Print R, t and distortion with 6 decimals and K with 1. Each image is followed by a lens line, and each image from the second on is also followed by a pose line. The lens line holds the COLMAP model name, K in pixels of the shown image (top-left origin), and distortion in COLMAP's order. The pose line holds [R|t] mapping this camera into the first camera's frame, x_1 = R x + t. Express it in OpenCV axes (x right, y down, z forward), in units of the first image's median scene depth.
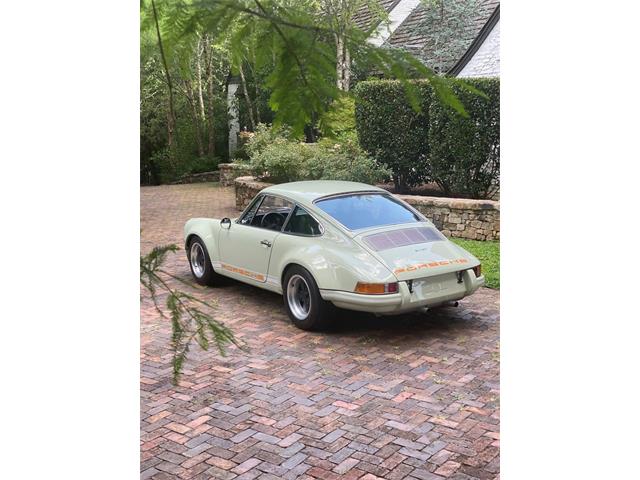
lens RADIAL K [[723.5, 0, 321.0], [0, 723.5, 230.7], [0, 0, 1]] dist [0.142224, -0.000414]
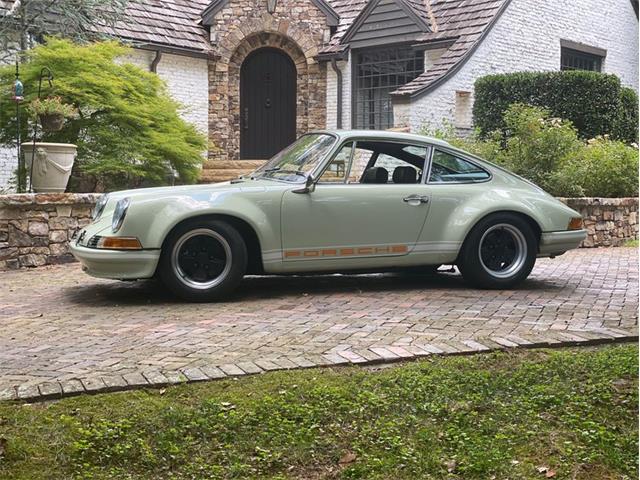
lens RADIAL K [[949.8, 0, 318.2], [0, 949.8, 239.4], [0, 0, 1]] dist [0.107084, 0.008850]
pose [[0.252052, -0.039508, 0.966907, -1.001966], [0.138685, 0.990327, 0.004312, 0.038234], [-0.957724, 0.133009, 0.255093, 0.807842]]
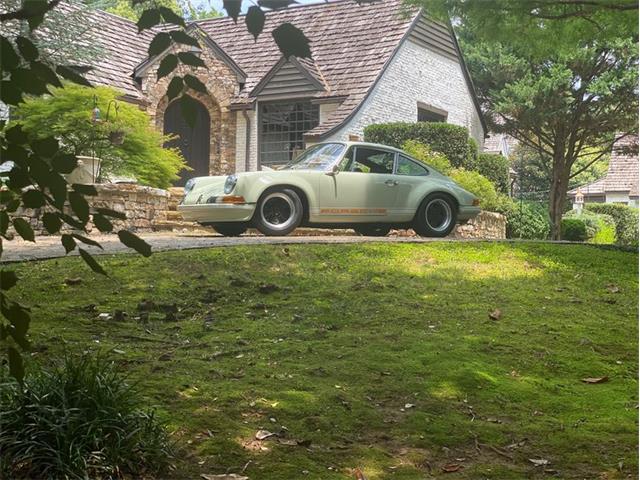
lens RADIAL K [[946.6, 0, 320.2], [0, 946.6, 239.3], [0, 0, 1]] dist [0.084366, 0.024400]
pose [[0.056156, 0.023852, 0.998137, -1.652417], [0.135910, 0.990226, -0.031309, 0.143783], [-0.989128, 0.137415, 0.052365, 0.996487]]
